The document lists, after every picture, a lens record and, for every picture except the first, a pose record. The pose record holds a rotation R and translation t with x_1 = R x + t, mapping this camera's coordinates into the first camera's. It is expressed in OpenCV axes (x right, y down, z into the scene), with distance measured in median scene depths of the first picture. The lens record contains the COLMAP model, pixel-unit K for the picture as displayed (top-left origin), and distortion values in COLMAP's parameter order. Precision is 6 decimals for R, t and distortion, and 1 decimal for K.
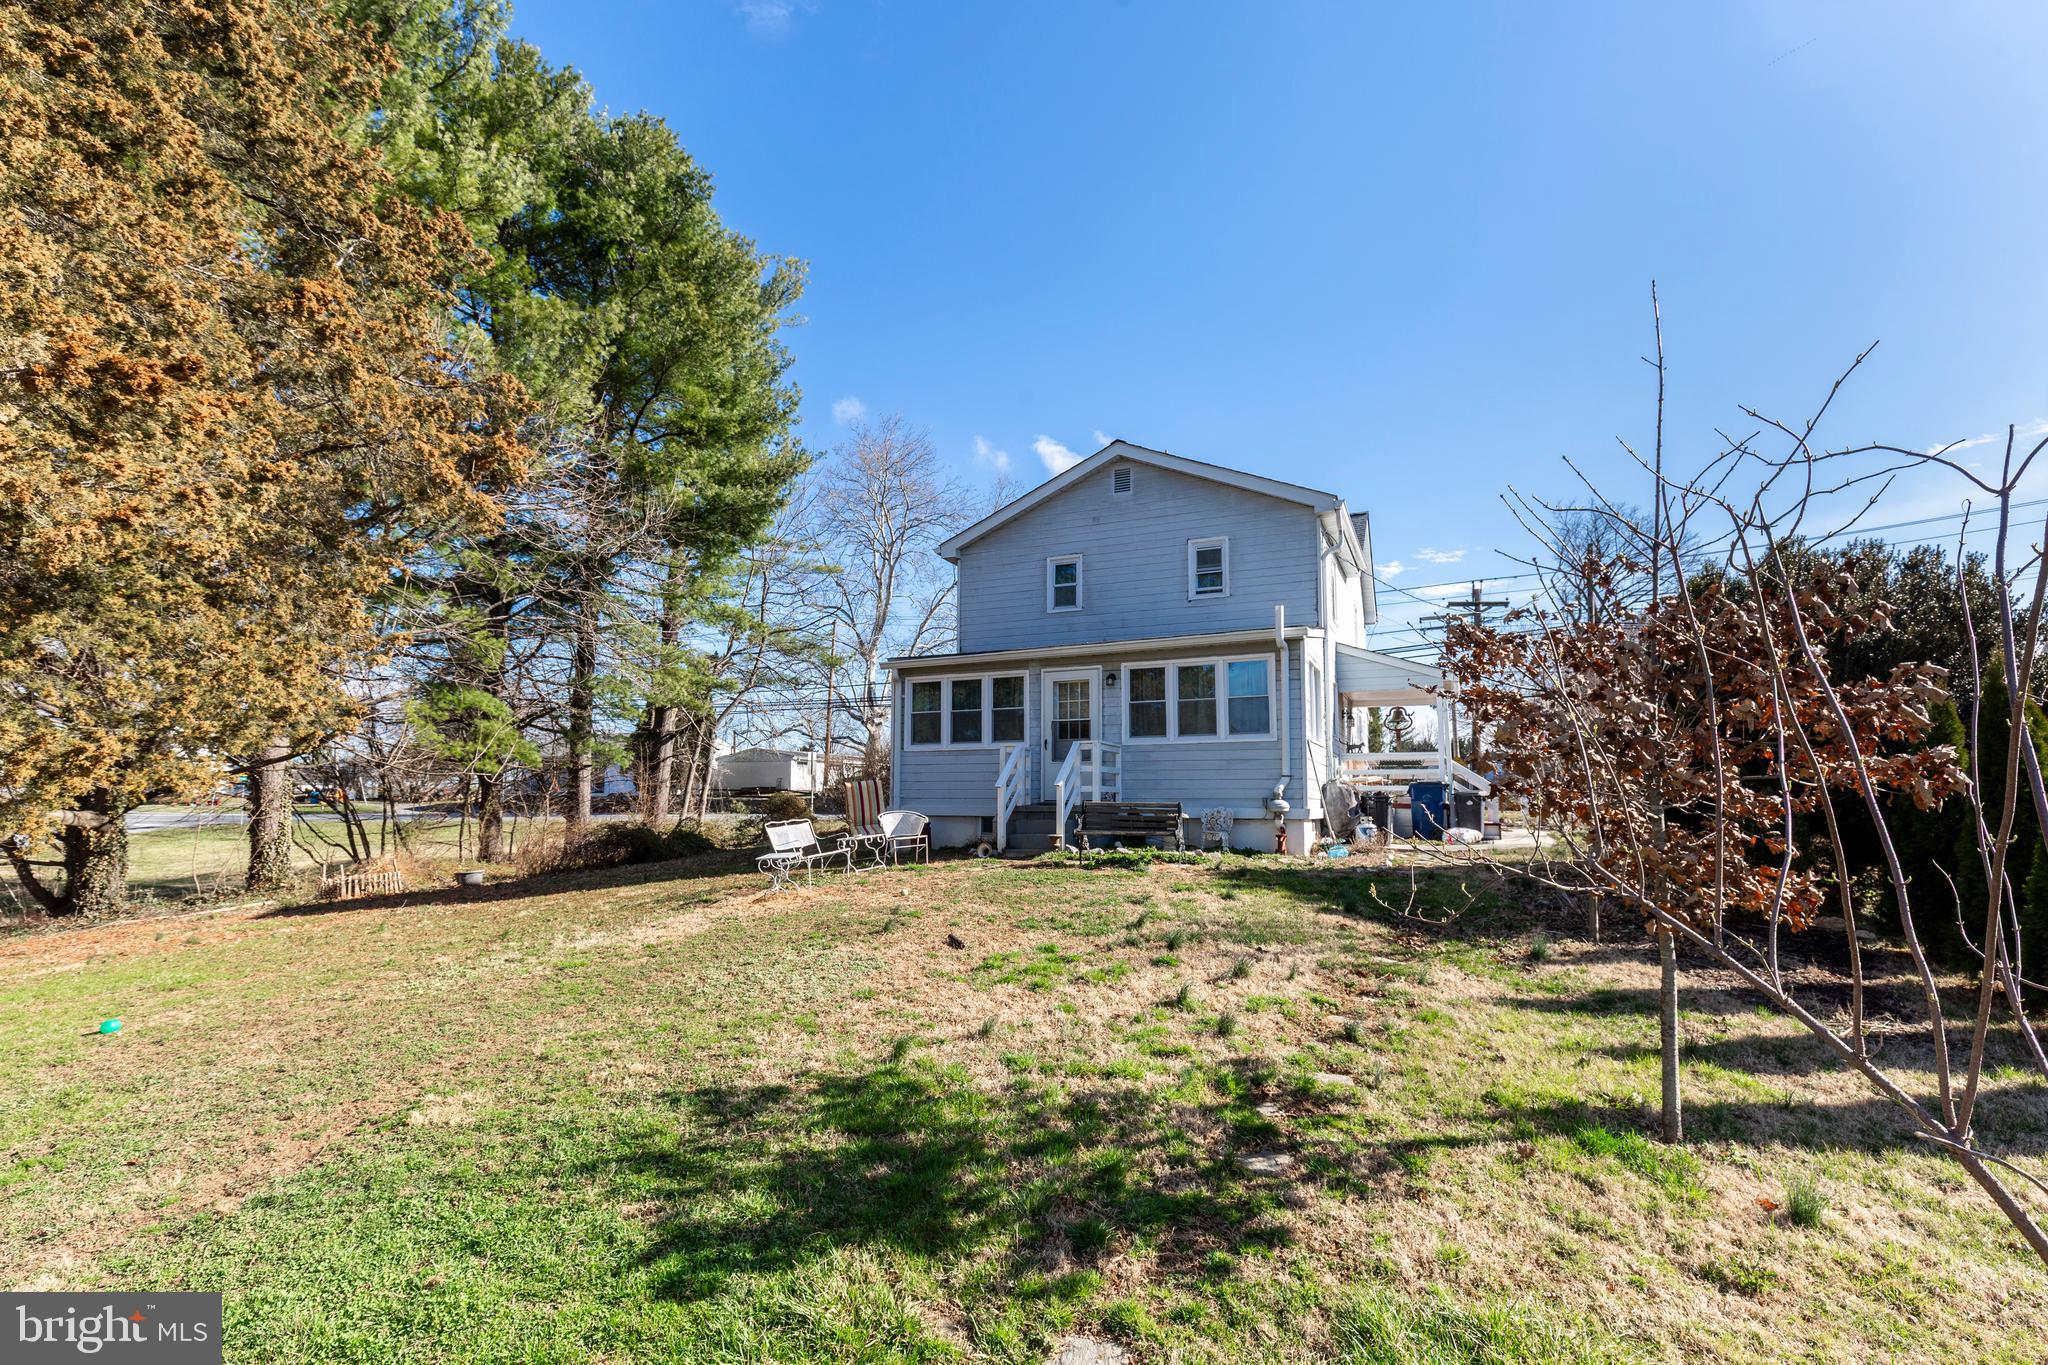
lens RADIAL K [[926.3, 0, 1005.4], [0, 926.3, 701.2], [0, 0, 1]] dist [-0.004046, -0.000898]
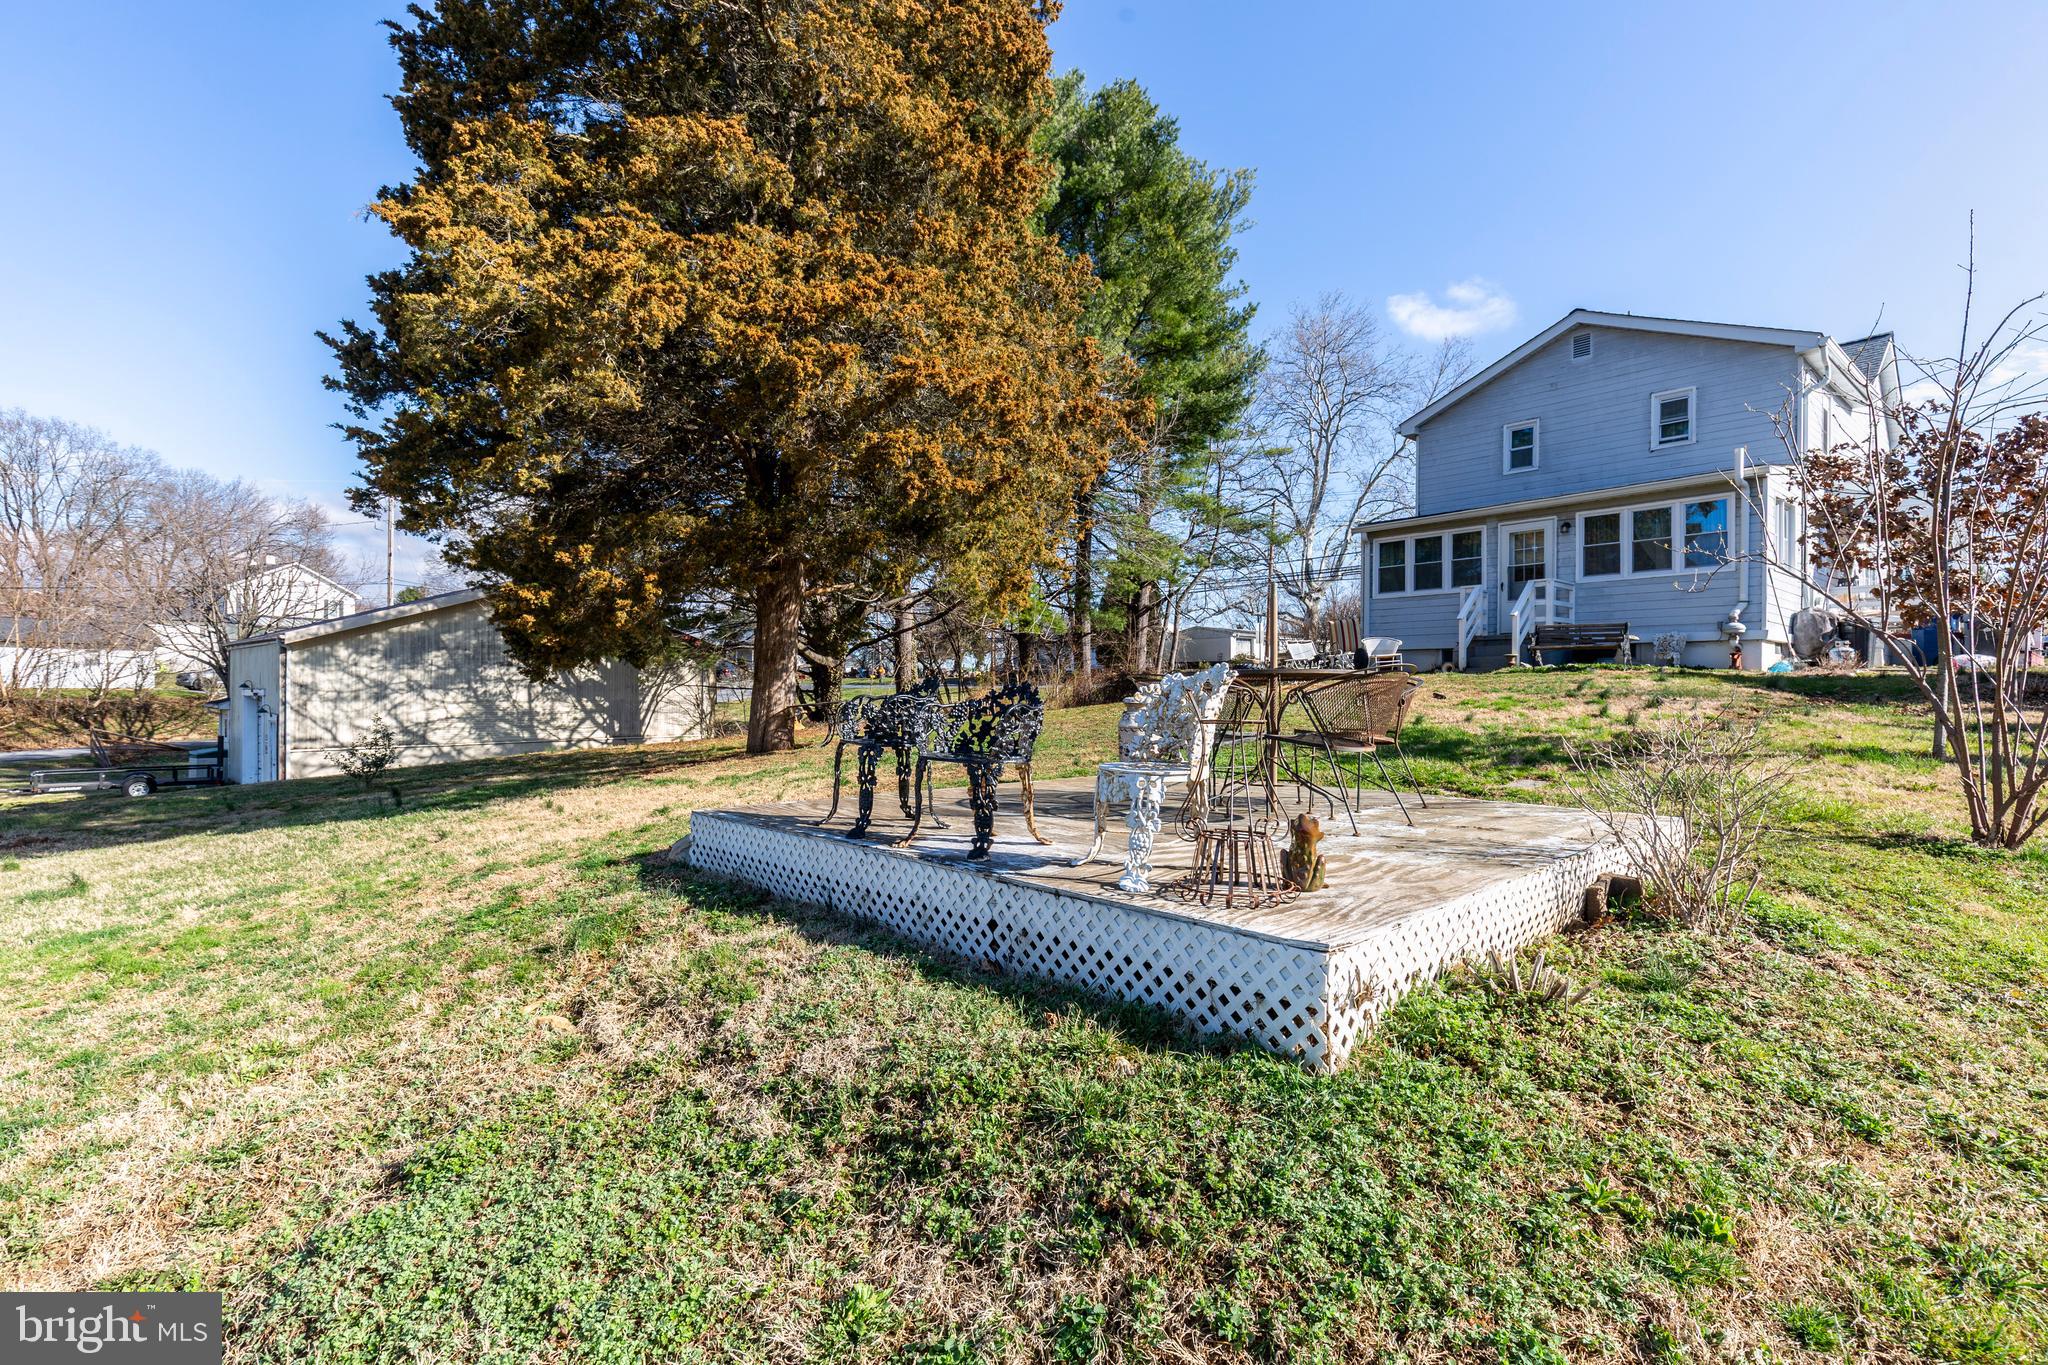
lens RADIAL K [[918.0, 0, 1014.6], [0, 918.0, 680.0], [0, 0, 1]] dist [-0.002428, -0.000278]
pose [[0.904287, 0.000008, -0.426924, -0.018846], [0.042676, 0.994990, 0.090413, 0.030944], [0.424786, -0.099979, 0.899756, -0.324258]]
